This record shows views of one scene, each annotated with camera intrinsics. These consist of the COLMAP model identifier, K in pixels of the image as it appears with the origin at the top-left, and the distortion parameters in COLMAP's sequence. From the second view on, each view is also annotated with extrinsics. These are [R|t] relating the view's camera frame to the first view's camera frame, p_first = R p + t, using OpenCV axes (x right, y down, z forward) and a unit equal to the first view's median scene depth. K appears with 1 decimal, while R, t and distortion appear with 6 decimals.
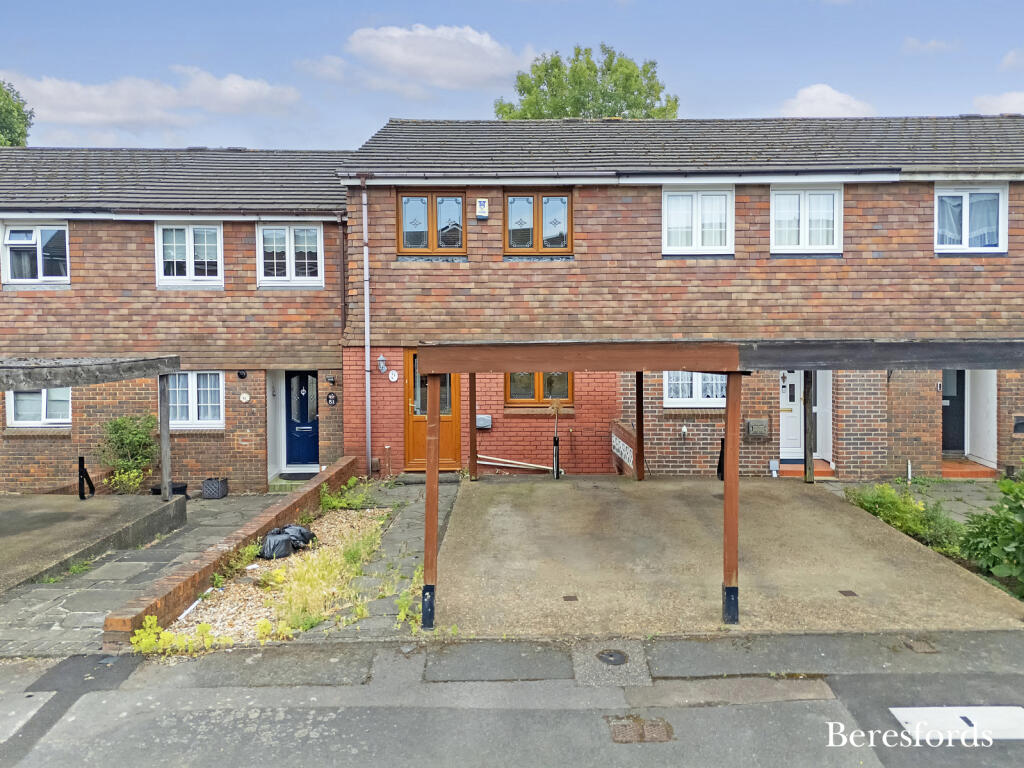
lens RADIAL K [[751.4, 0, 507.3], [0, 751.4, 388.5], [0, 0, 1]] dist [0.082242, -0.080790]
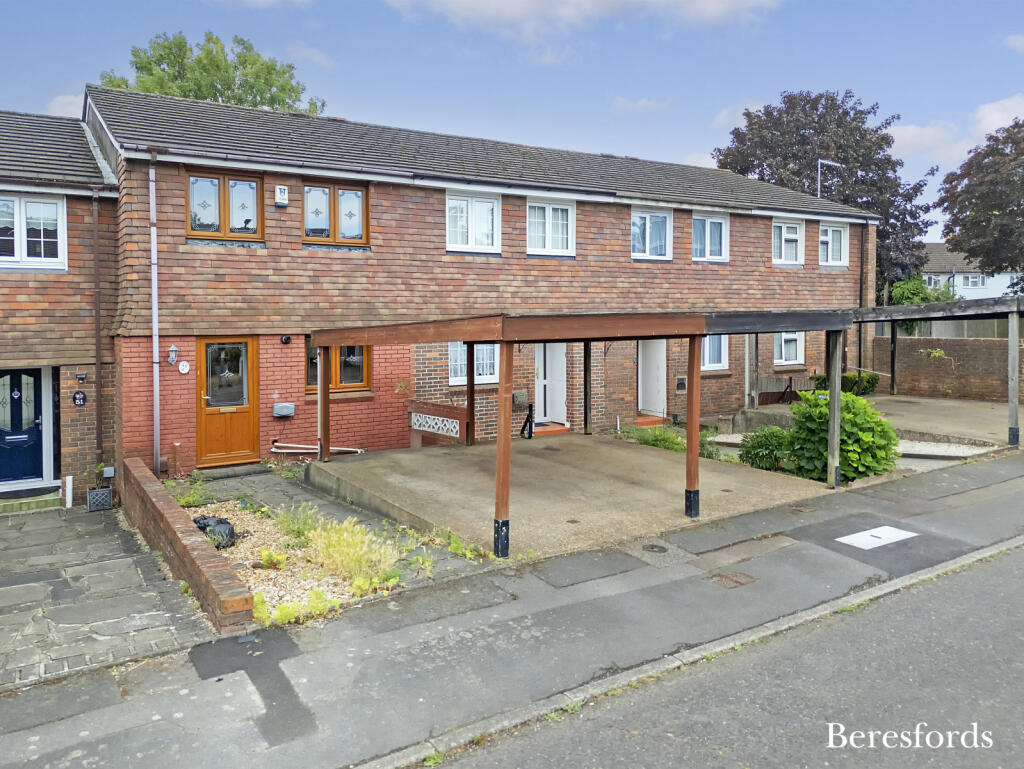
lens RADIAL K [[712.5, 0, 536.6], [0, 712.5, 384.9], [0, 0, 1]] dist [0.083080, -0.076579]
pose [[0.864335, -0.053804, 0.500030, -0.225101], [0.051882, 0.998495, 0.017758, 0.011924], [-0.500233, 0.010594, 0.865826, 0.004691]]
